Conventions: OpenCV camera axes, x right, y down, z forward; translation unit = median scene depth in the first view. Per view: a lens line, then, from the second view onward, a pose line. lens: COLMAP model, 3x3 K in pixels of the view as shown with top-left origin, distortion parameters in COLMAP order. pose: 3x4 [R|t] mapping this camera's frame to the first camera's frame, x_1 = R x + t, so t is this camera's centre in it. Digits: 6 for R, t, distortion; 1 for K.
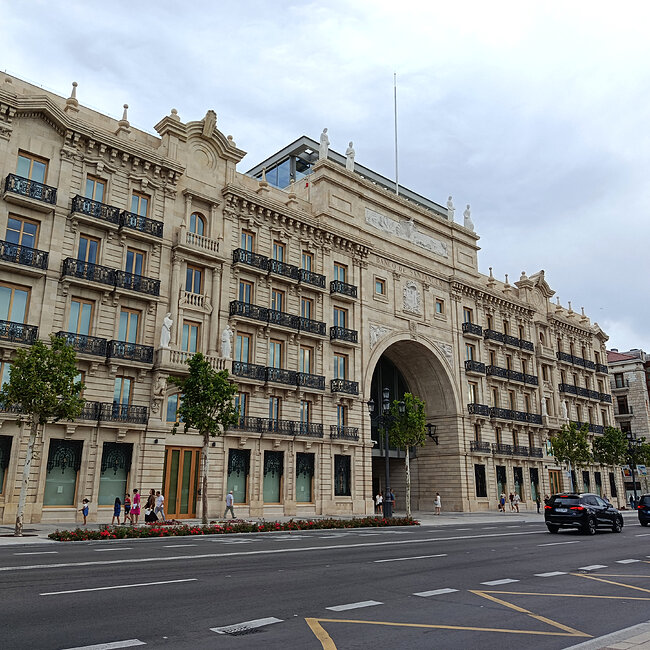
lens RADIAL K [[634.1, 0, 323.2], [0, 634.1, 321.4], [0, 0, 1]] dist [0.038181, 0.000000]
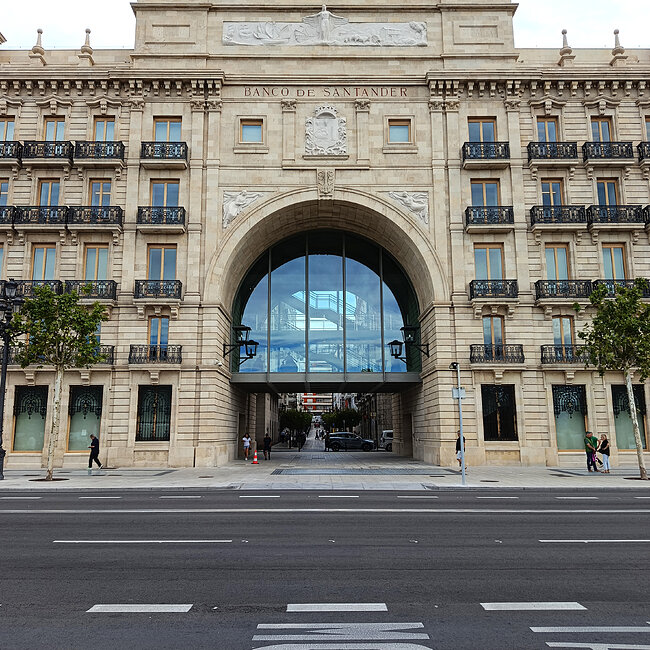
lens RADIAL K [[634.1, 0, 324.6], [0, 634.1, 325.3], [0, 0, 1]] dist [0.038181, 0.000000]
pose [[0.721864, -0.124278, -0.680784, 0.514137], [0.185146, 0.982565, 0.016949, 0.132004], [0.666808, -0.138279, 0.732288, 0.483179]]
